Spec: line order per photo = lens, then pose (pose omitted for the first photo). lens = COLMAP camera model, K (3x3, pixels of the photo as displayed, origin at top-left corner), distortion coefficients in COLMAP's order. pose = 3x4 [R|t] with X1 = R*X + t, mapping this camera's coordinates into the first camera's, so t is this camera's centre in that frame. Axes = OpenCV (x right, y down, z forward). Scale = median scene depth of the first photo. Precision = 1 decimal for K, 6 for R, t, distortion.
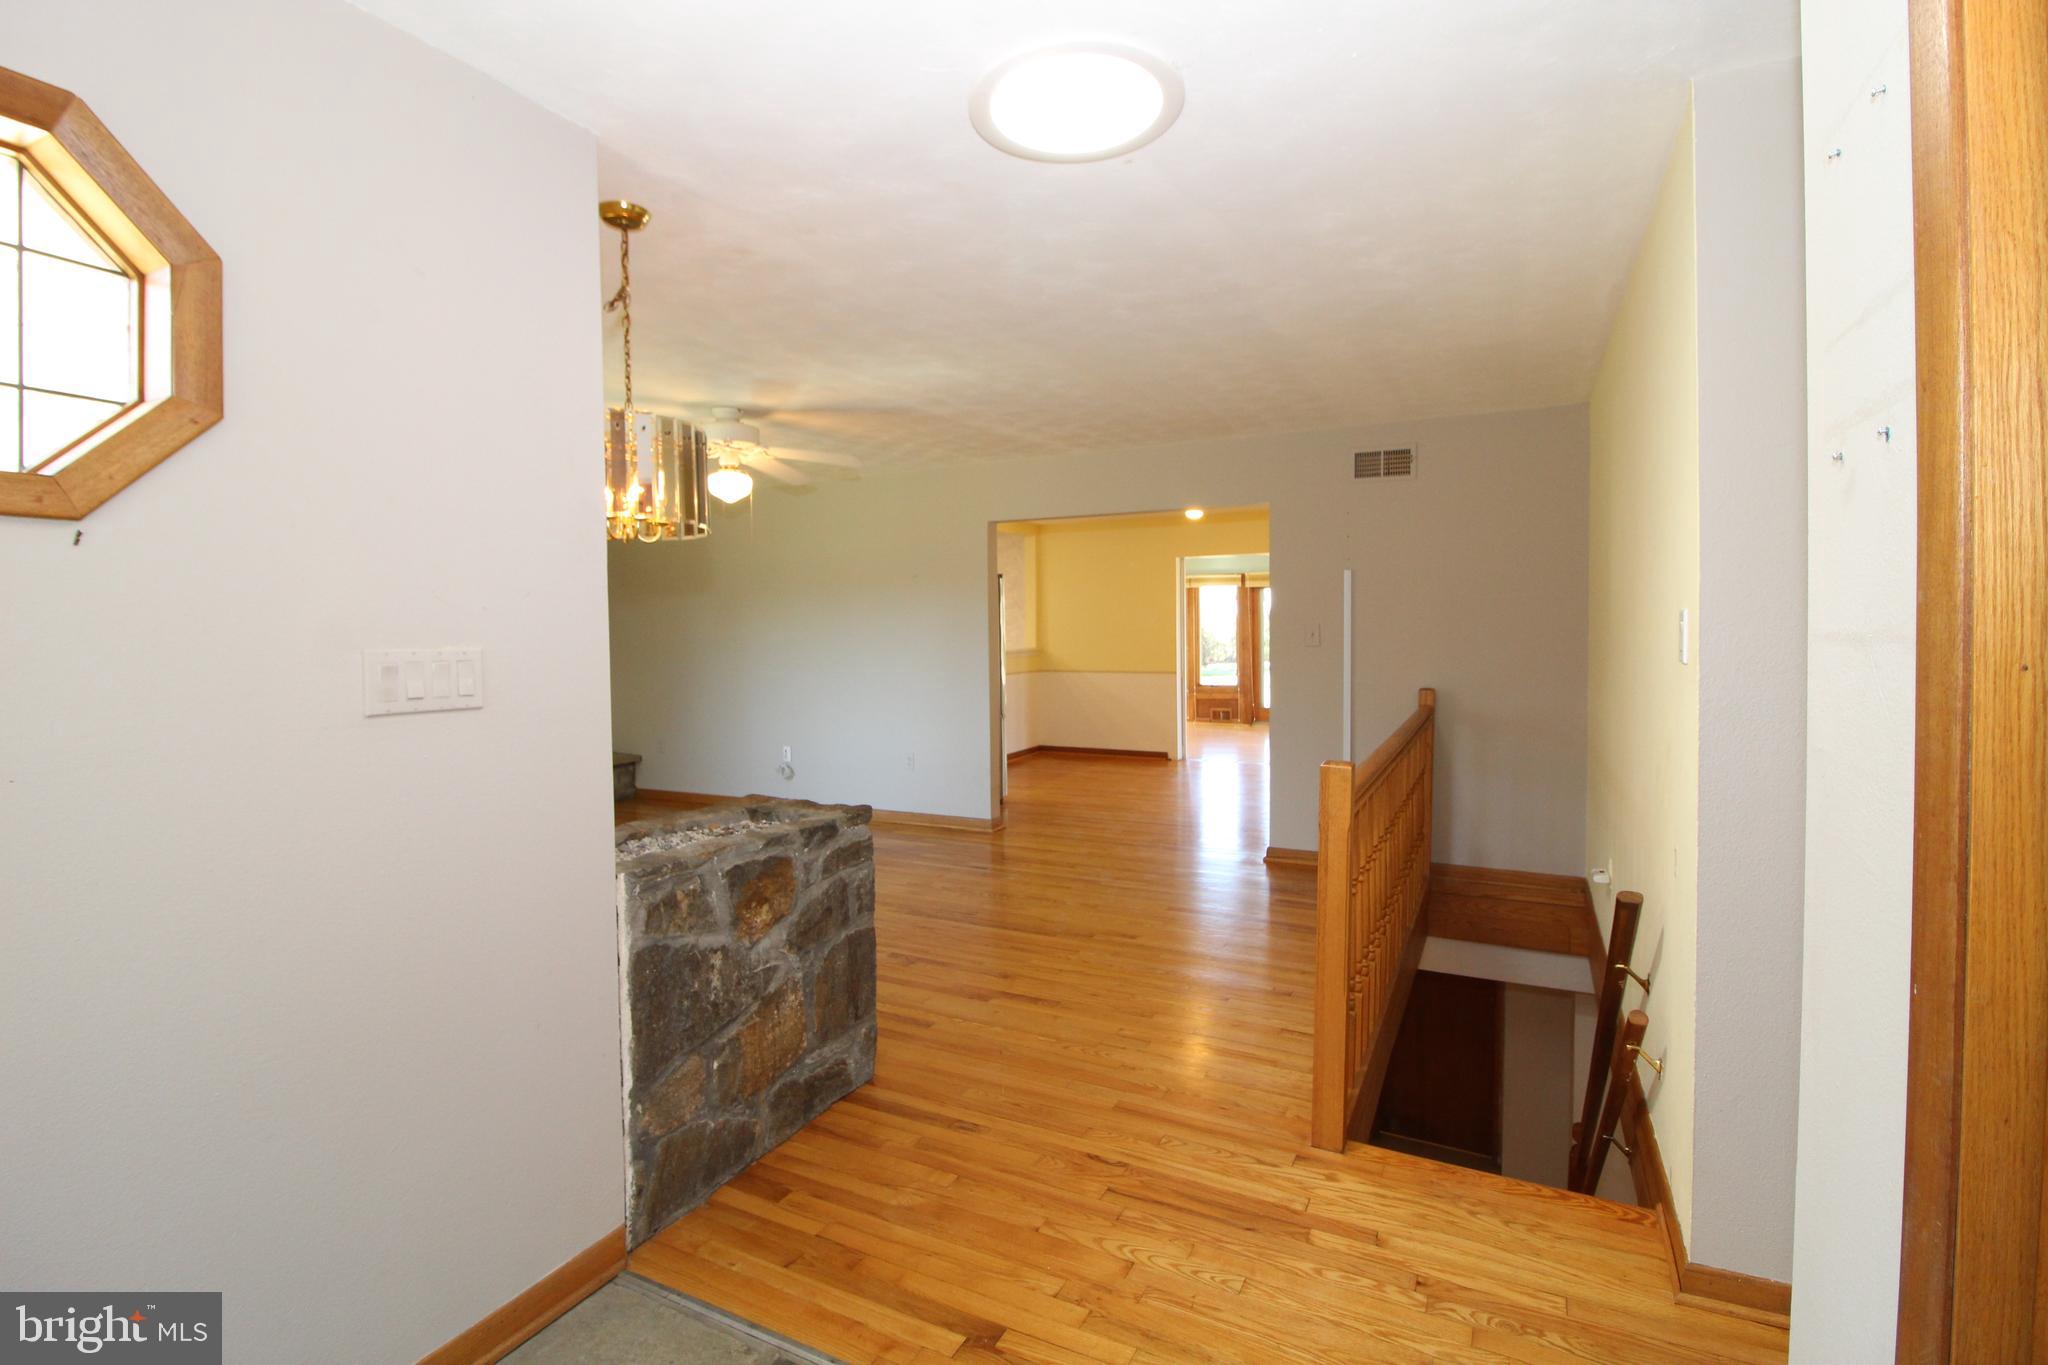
lens RADIAL K [[950.2, 0, 1035.9], [0, 950.2, 639.8], [0, 0, 1]] dist [-0.014385, -0.001892]
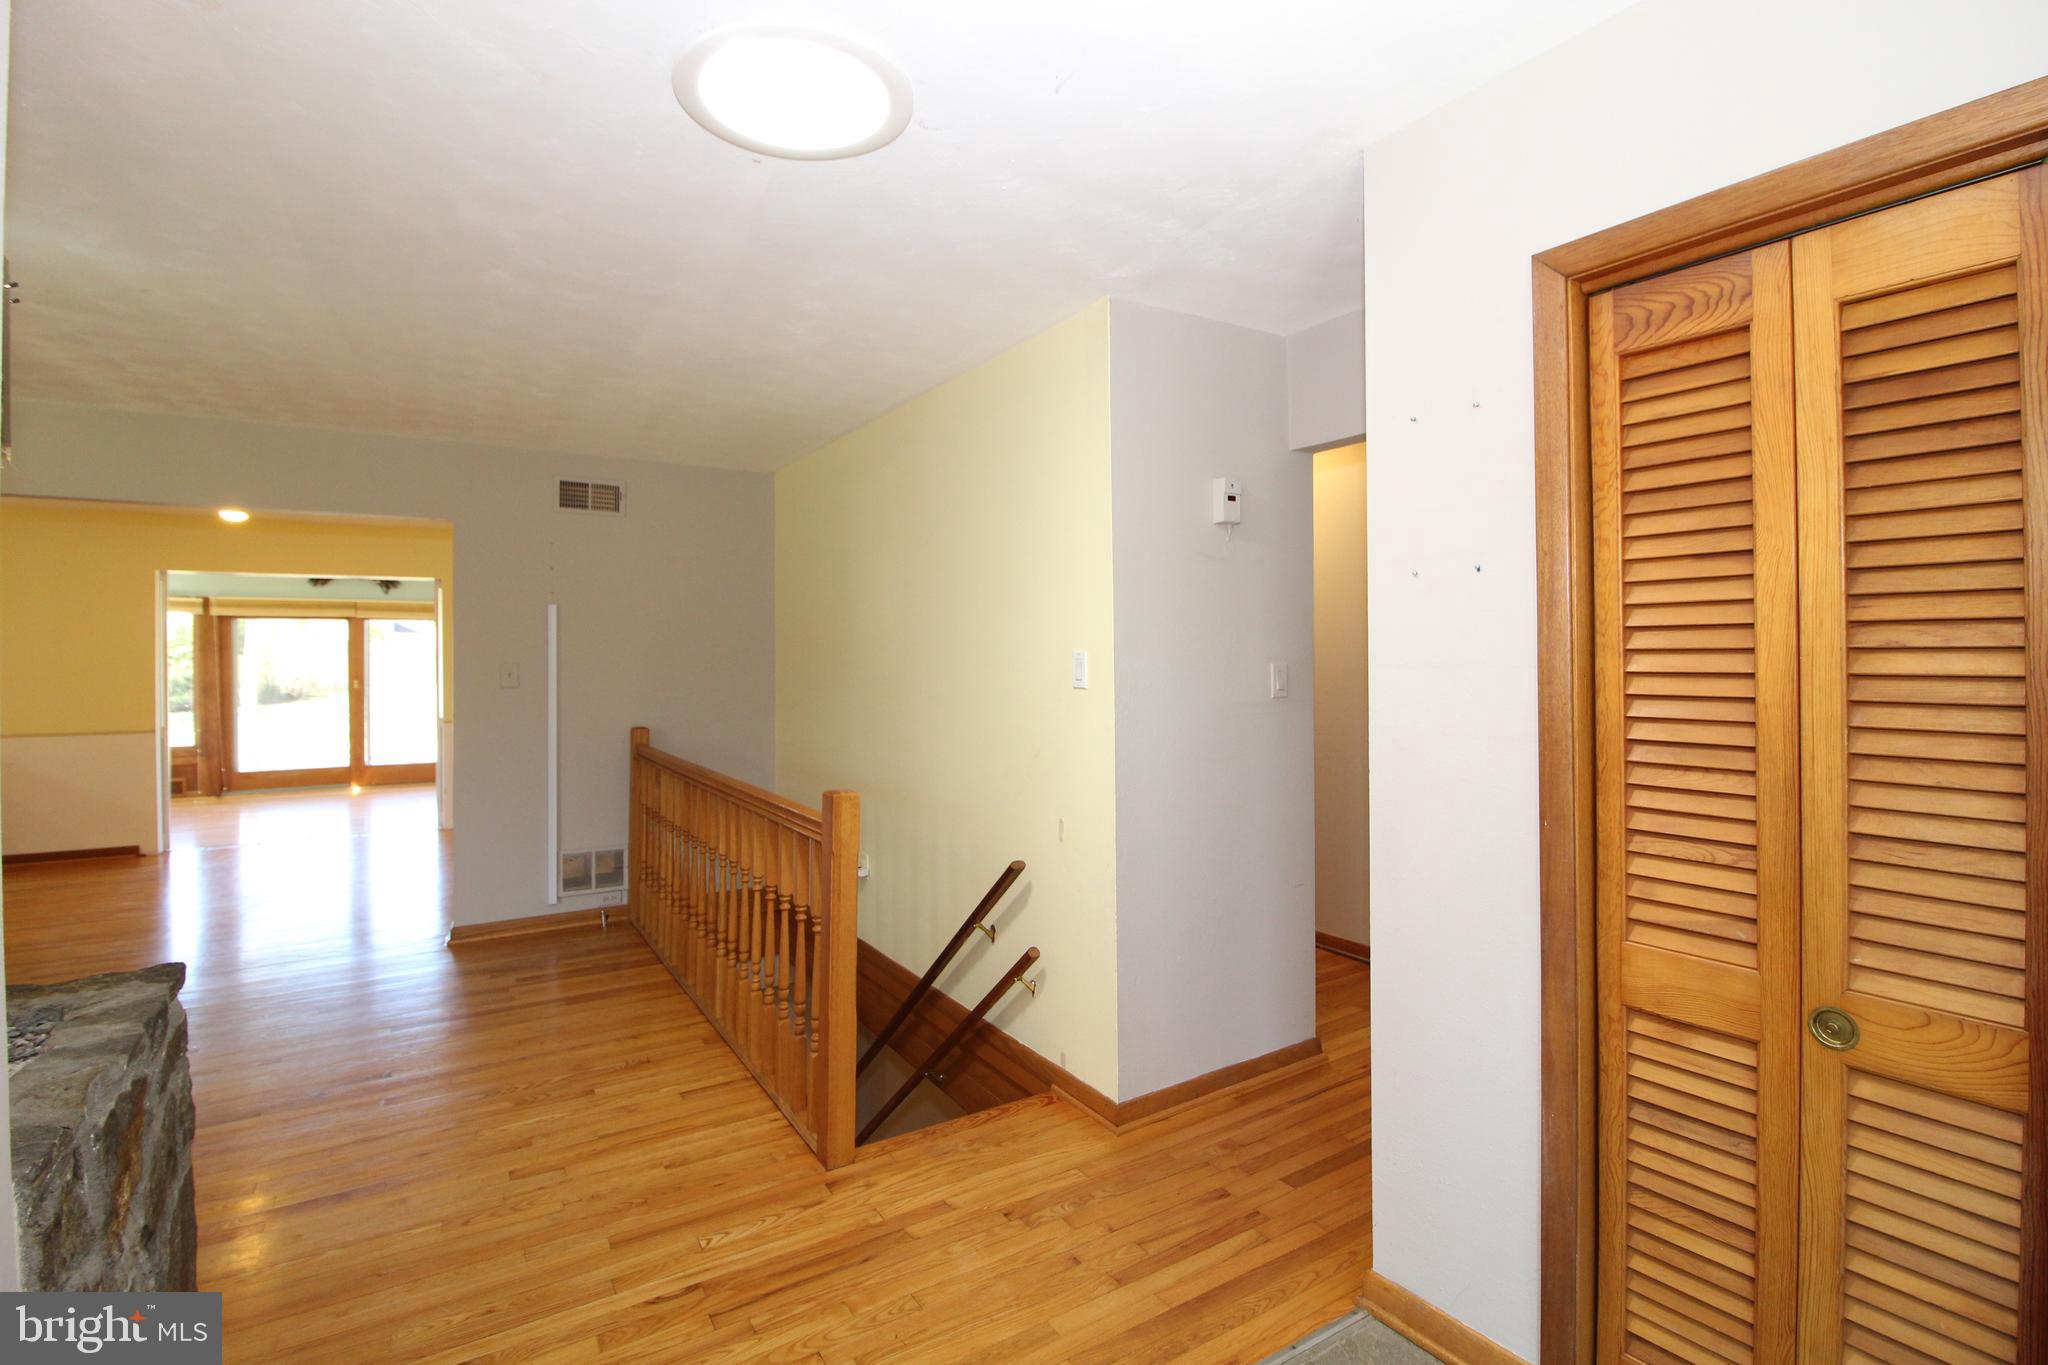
lens RADIAL K [[950.2, 0, 1022.5], [0, 950.2, 670.7], [0, 0, 1]] dist [-0.014385, -0.001892]
pose [[0.495248, 0.000619, 0.868751, -0.364908], [0.010356, 0.999924, -0.006616, 0.001249], [-0.868690, 0.012273, 0.495205, 0.221663]]
